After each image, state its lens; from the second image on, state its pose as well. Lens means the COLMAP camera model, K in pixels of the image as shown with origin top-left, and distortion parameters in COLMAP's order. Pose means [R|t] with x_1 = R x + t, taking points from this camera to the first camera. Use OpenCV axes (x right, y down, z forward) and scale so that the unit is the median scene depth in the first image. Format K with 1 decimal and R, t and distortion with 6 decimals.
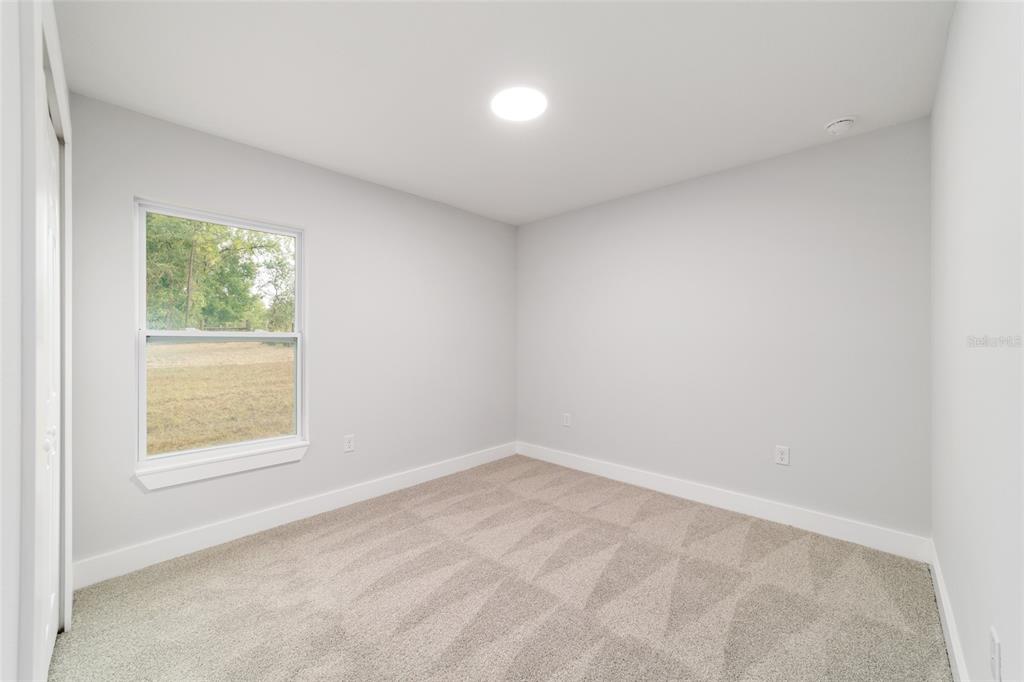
lens RADIAL K [[393.5, 0, 505.7], [0, 393.5, 340.7], [0, 0, 1]] dist [-0.019309, 0.008929]
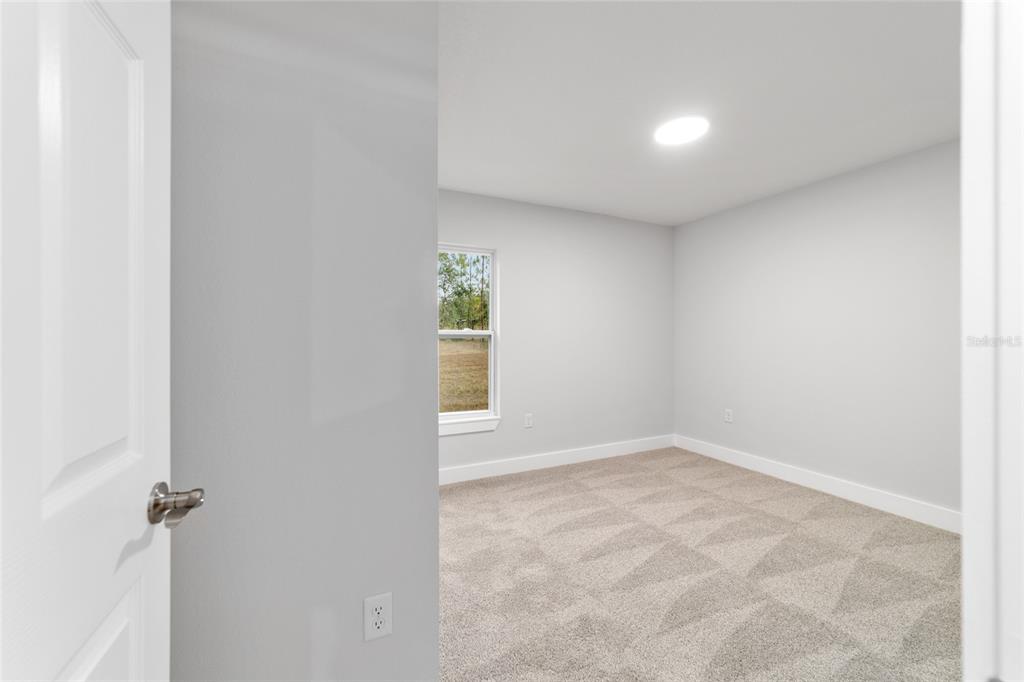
lens RADIAL K [[393.5, 0, 505.7], [0, 393.5, 340.7], [0, 0, 1]] dist [-0.019309, 0.008929]
pose [[0.935064, 0.003462, -0.354462, -0.038810], [0.000072, 0.999950, 0.009955, -0.000994], [0.354479, -0.009334, 0.935017, -0.218698]]
